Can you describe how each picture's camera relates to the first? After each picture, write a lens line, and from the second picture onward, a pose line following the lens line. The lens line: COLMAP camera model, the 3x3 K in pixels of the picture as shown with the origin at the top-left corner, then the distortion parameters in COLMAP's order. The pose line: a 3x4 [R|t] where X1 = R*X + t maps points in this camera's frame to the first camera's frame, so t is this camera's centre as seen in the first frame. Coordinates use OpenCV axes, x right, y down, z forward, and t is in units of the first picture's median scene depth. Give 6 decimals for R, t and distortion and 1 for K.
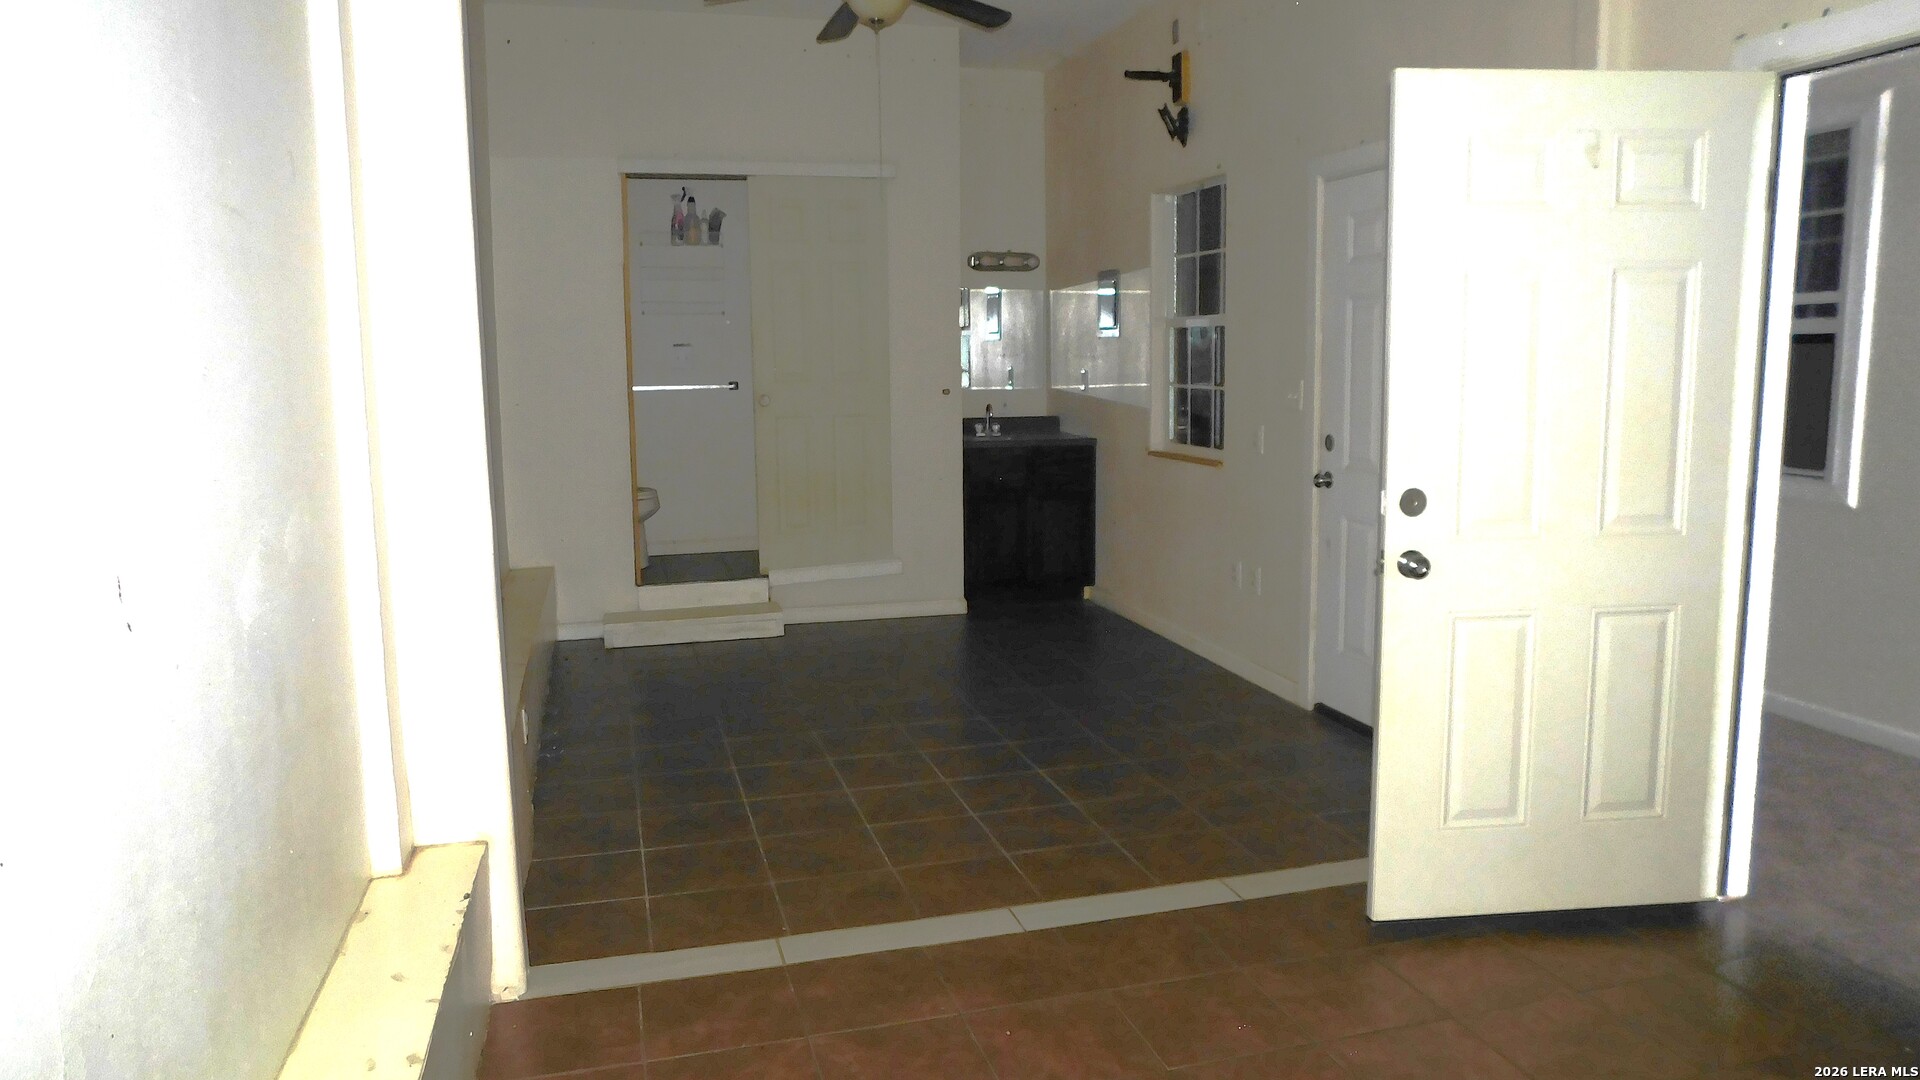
lens RADIAL K [[1261.9, 0, 960.0], [0, 1261.9, 540.0], [0, 0, 1]] dist [-0.005305, -0.001476]
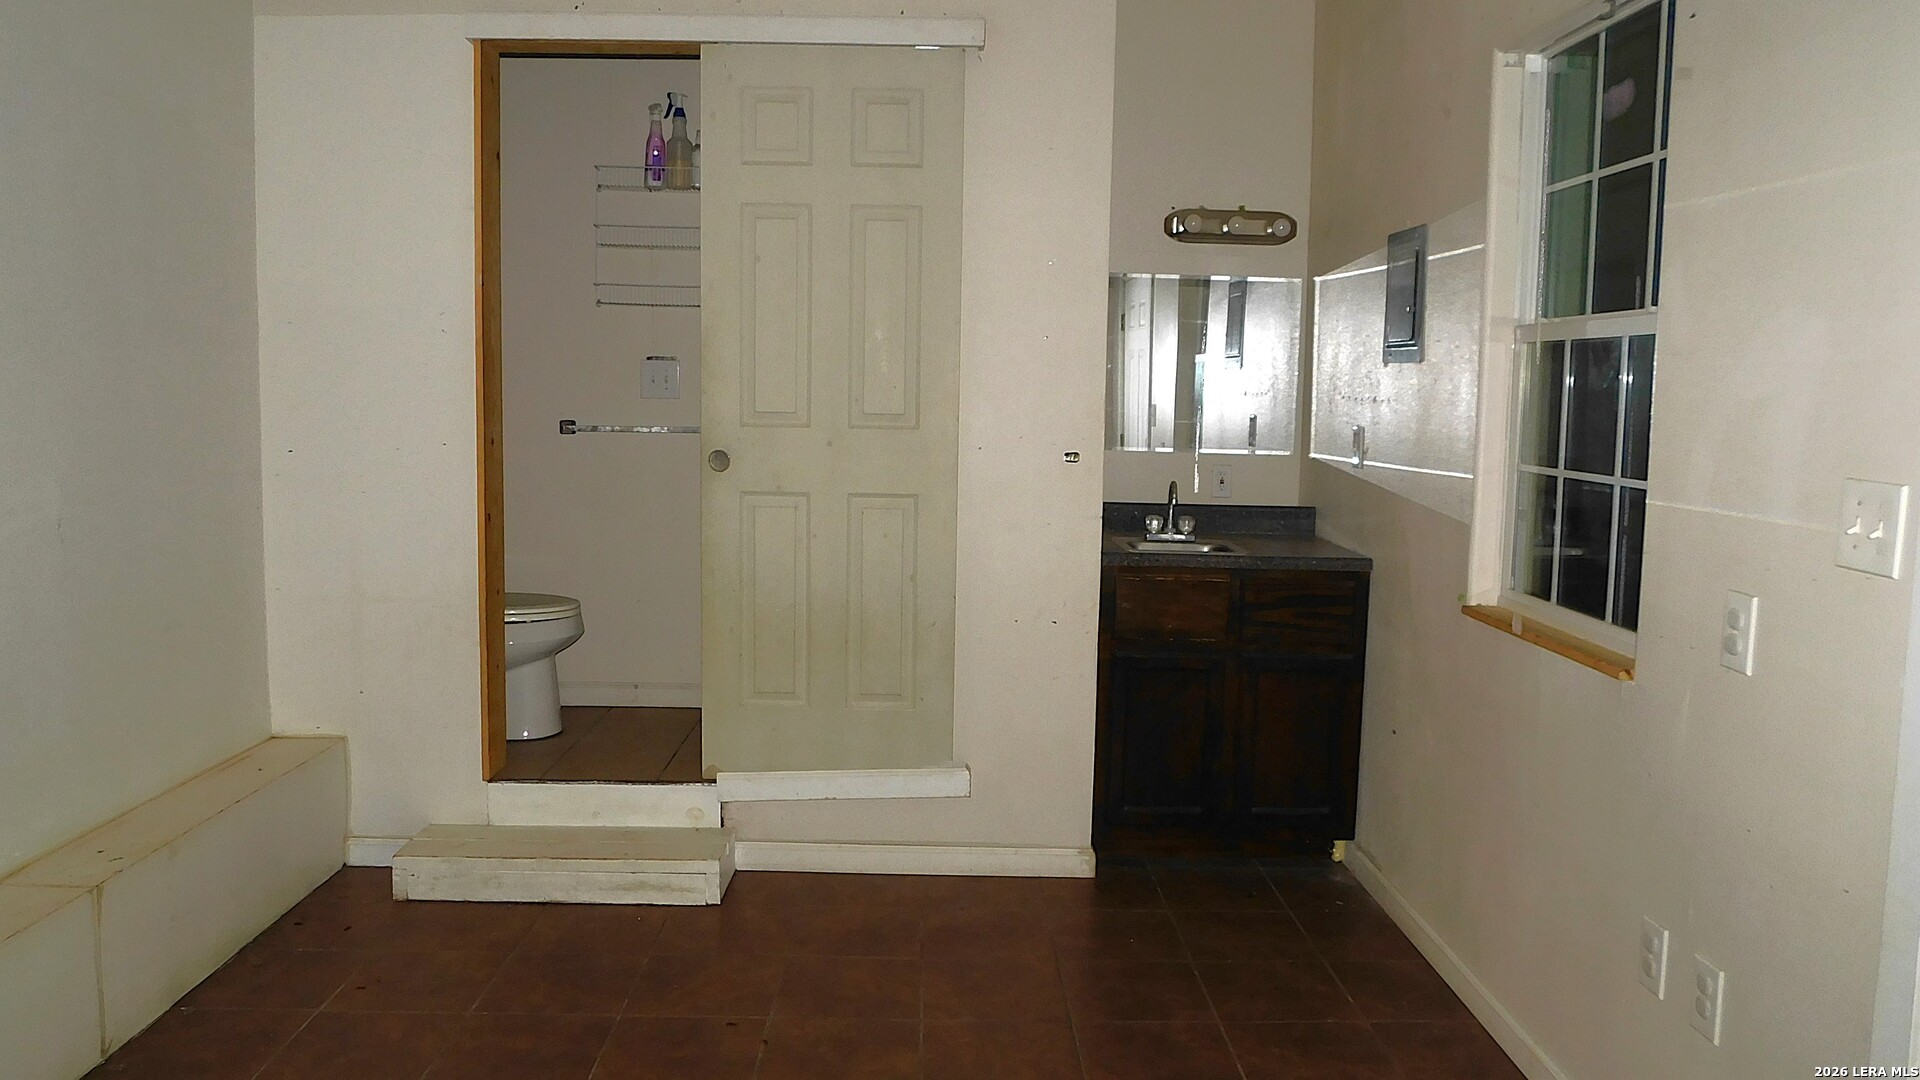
lens RADIAL K [[1417.3, 0, 960.0], [0, 1417.3, 540.0], [0, 0, 1]] dist [-0.018908, -0.002249]
pose [[0.969663, 0.056978, -0.237710, 0.087416], [-0.067042, 0.997155, -0.034462, -0.060755], [0.235070, 0.049353, 0.970725, 0.427418]]
